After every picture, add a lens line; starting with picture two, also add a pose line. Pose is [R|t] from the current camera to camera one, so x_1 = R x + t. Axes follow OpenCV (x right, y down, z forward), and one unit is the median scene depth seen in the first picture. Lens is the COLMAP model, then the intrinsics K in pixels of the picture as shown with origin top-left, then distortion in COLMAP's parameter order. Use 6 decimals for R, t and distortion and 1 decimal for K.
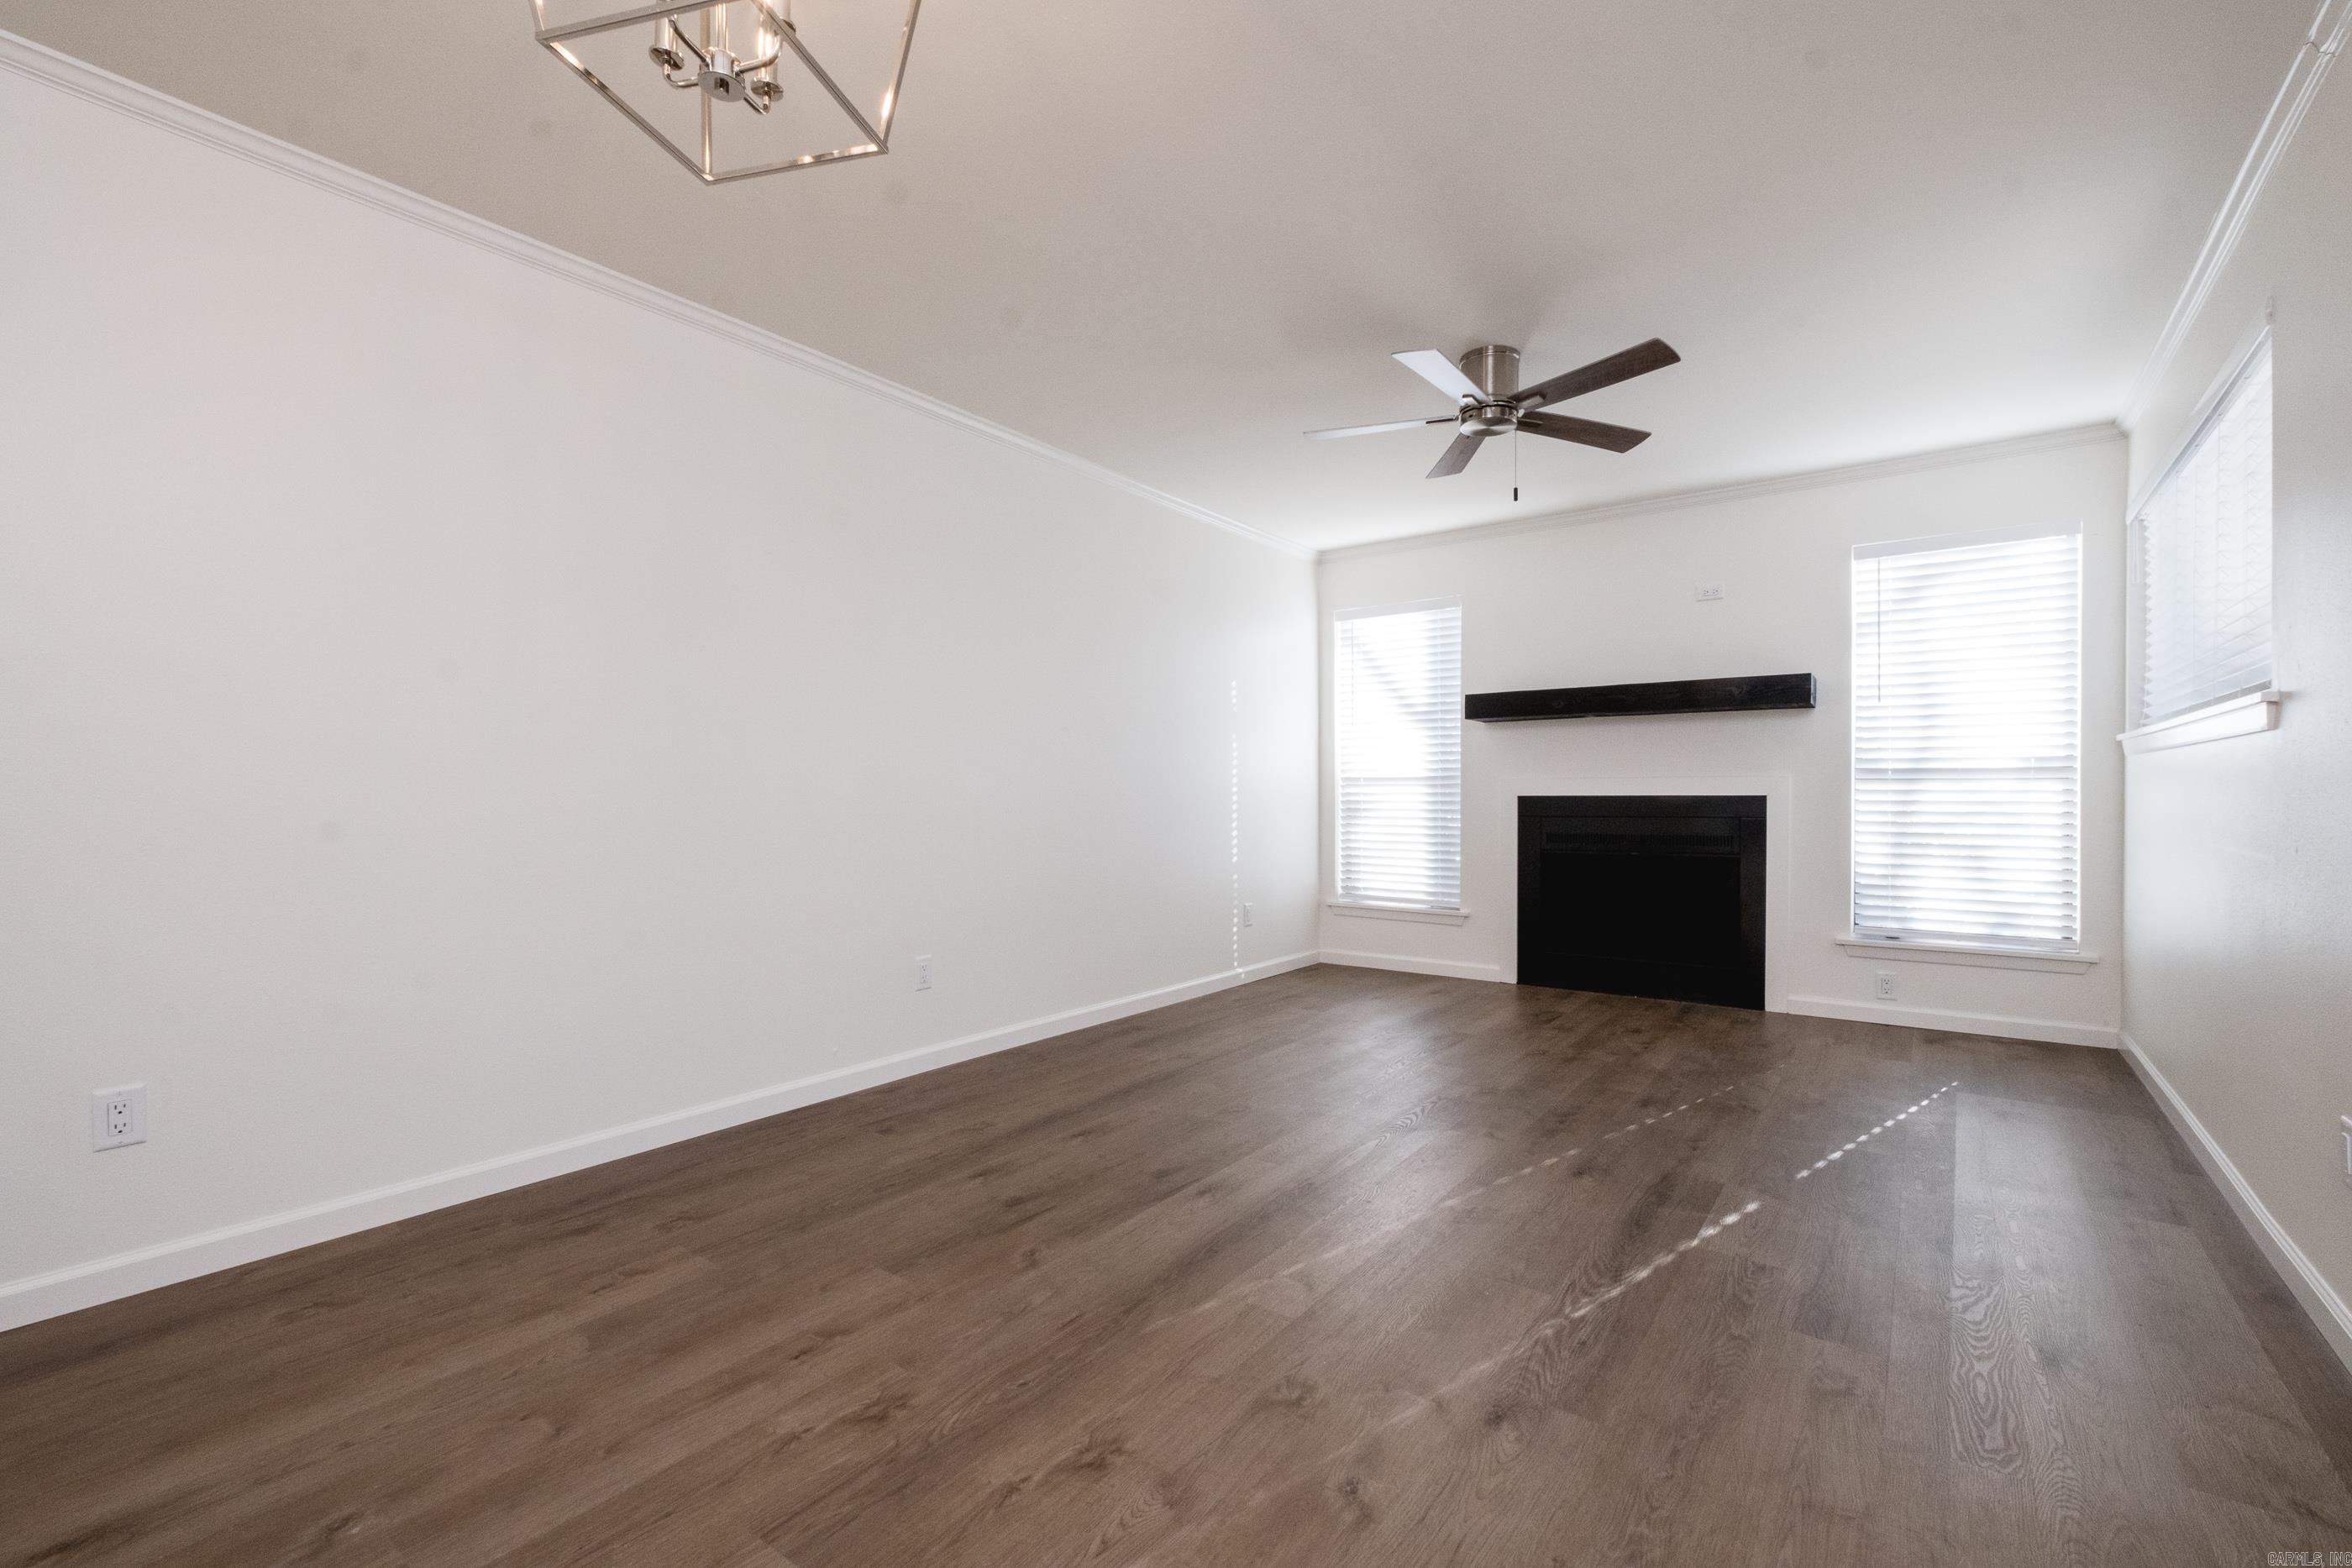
lens RADIAL K [[1019.8, 0, 1179.0], [0, 1019.8, 778.3], [0, 0, 1]] dist [0.006412, -0.003339]
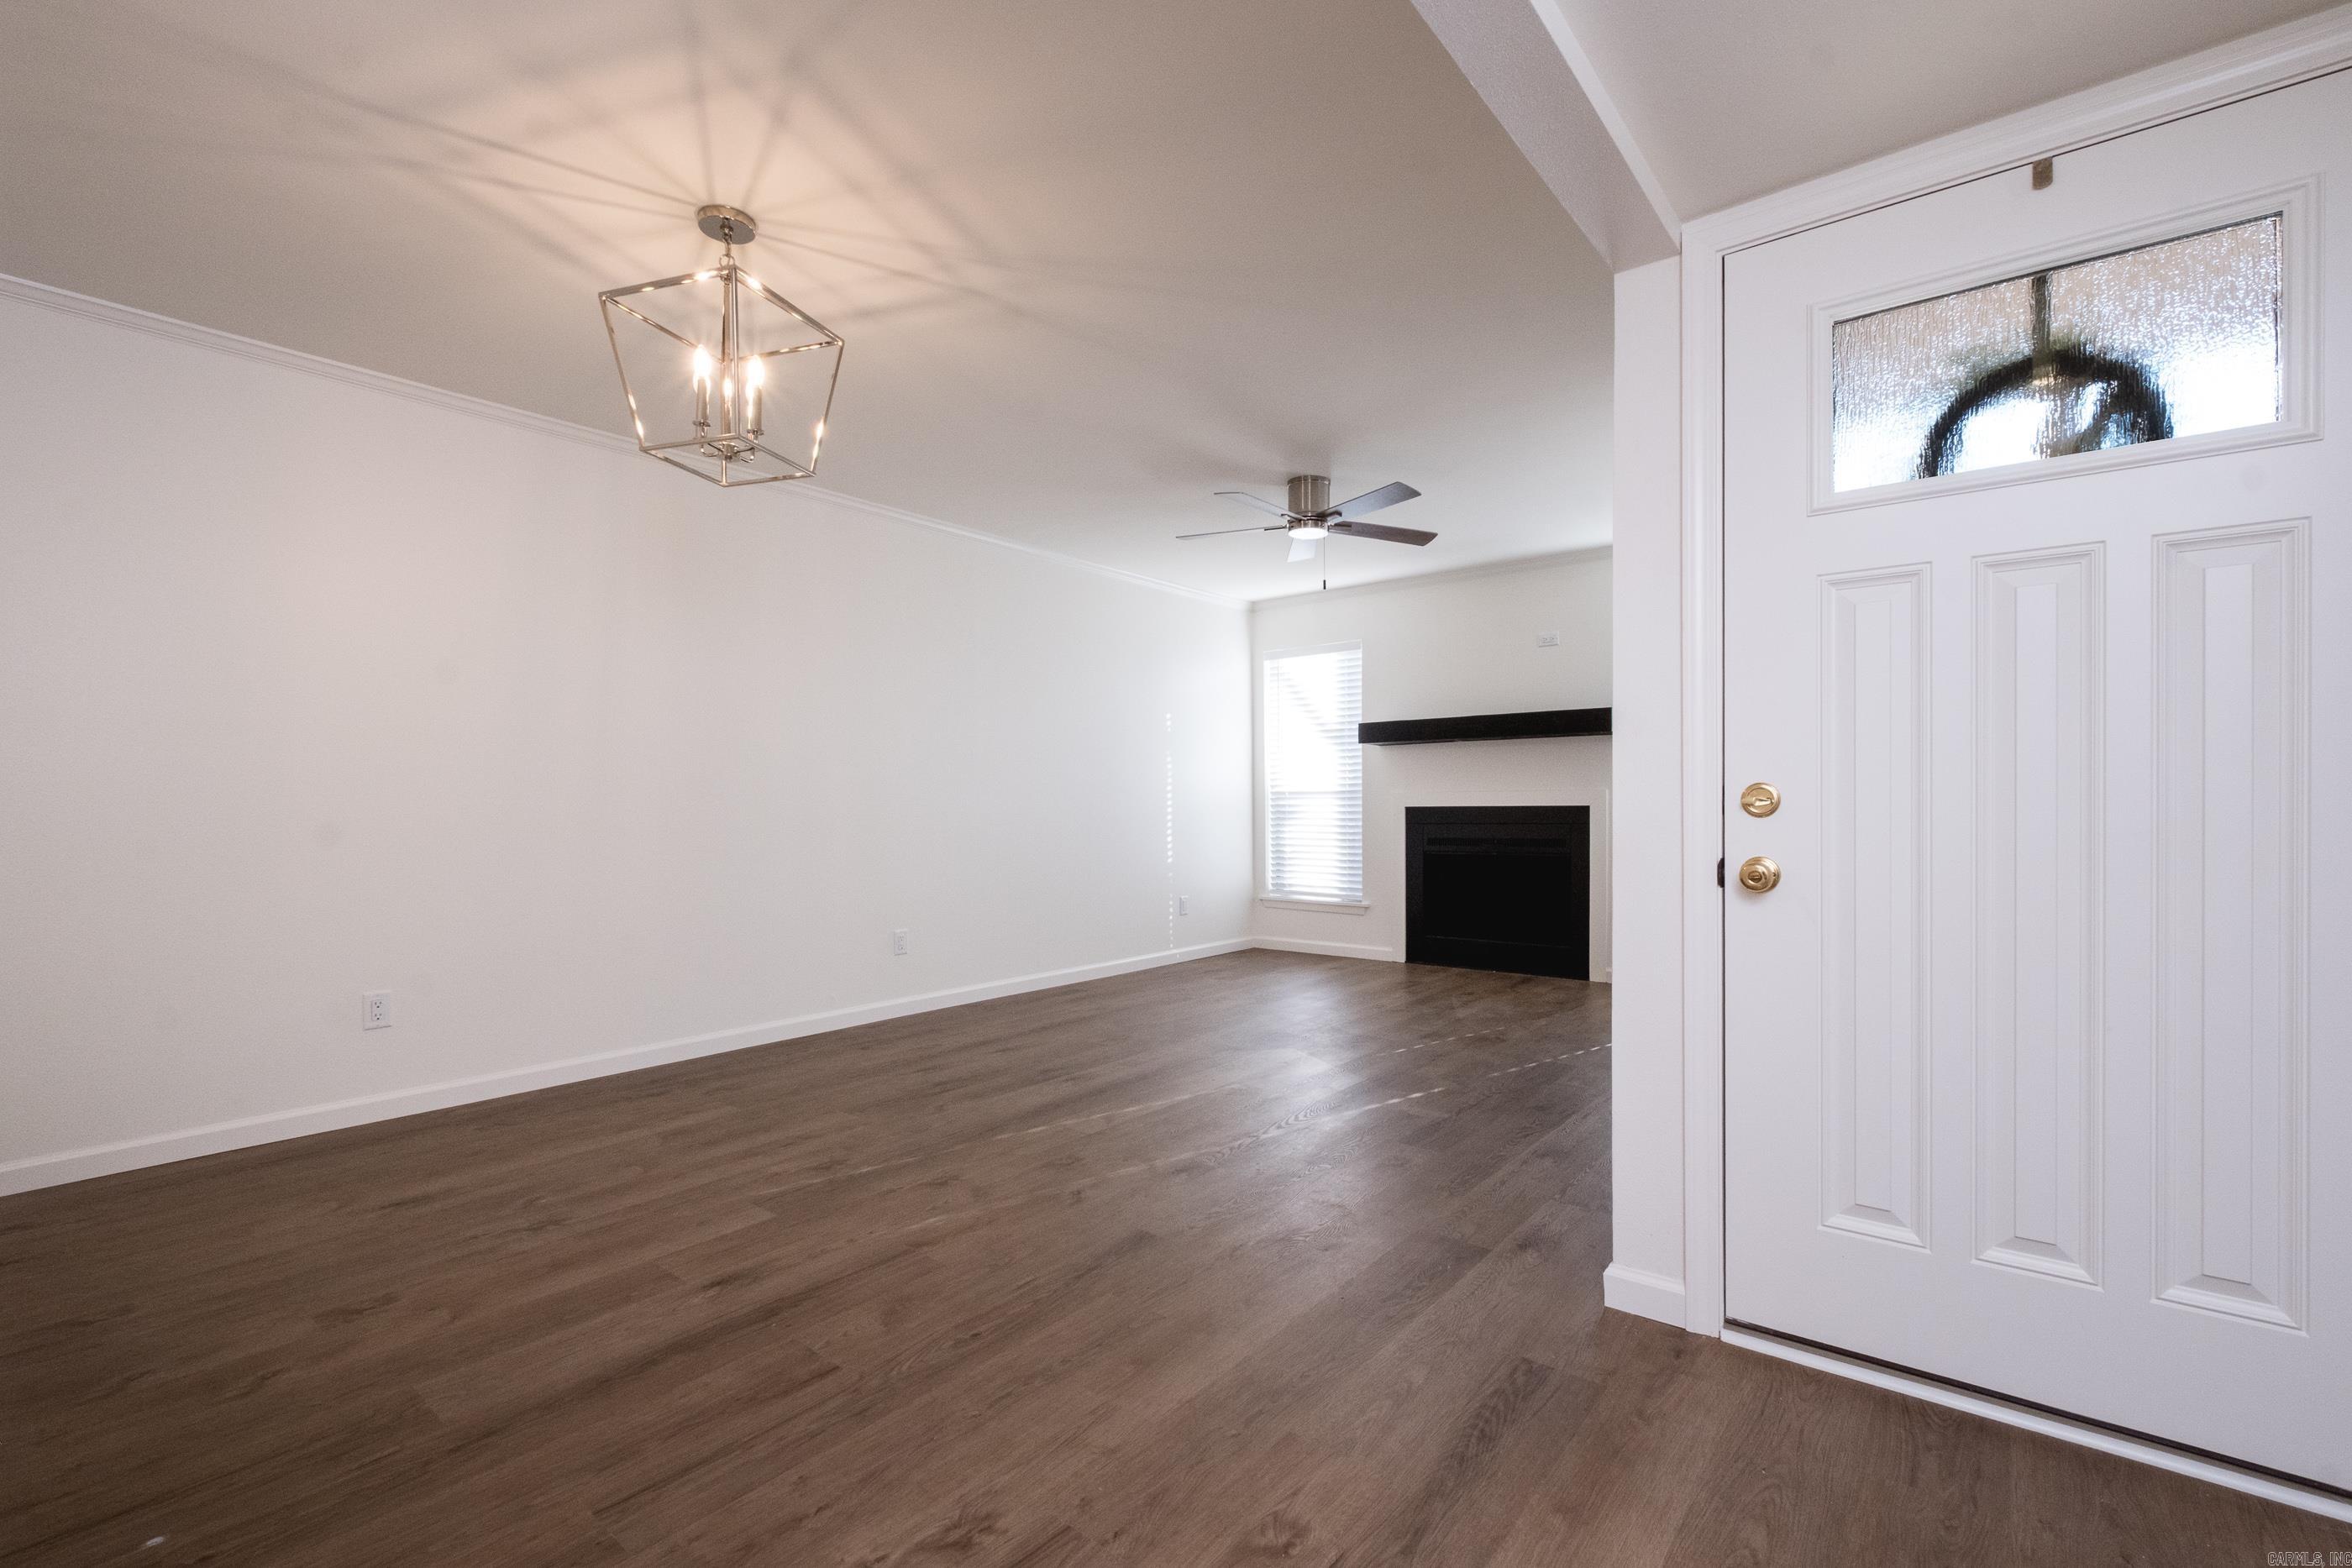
lens RADIAL K [[1019.8, 0, 1182.2], [0, 1019.8, 795.8], [0, 0, 1]] dist [0.006412, -0.003339]
pose [[0.999012, -0.004900, -0.044180, 0.184757], [0.005152, 0.999971, 0.005605, -0.006032], [0.044151, -0.005827, 0.999008, -0.332421]]
